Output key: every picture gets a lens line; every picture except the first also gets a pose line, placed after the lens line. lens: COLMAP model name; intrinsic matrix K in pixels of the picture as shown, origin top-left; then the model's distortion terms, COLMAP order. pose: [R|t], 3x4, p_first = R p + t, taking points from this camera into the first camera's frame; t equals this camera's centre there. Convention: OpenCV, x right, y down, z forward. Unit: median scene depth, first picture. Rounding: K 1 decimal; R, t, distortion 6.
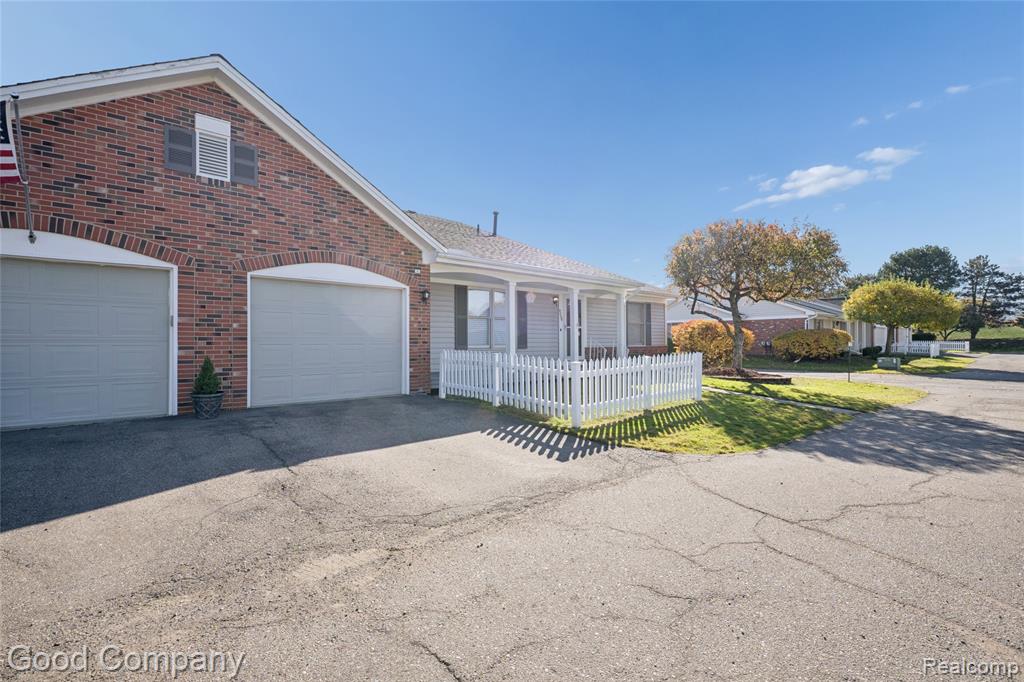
lens RADIAL K [[457.9, 0, 512.0], [0, 457.9, 341.0], [0, 0, 1]] dist [0.000536, -0.001679]
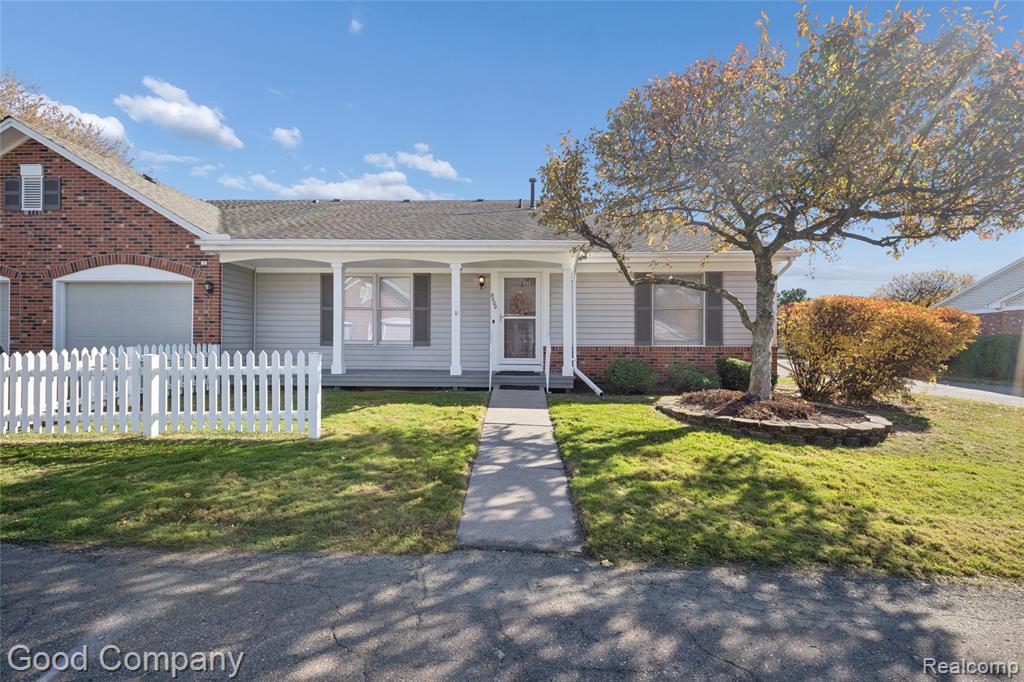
lens RADIAL K [[457.9, 0, 512.0], [0, 457.9, 341.0], [0, 0, 1]] dist [0.000536, -0.001679]
pose [[0.731393, -0.000175, -0.681956, 1.148212], [-0.005017, 0.999972, -0.005637, 0.020309], [0.681938, 0.007544, 0.731371, 0.897414]]
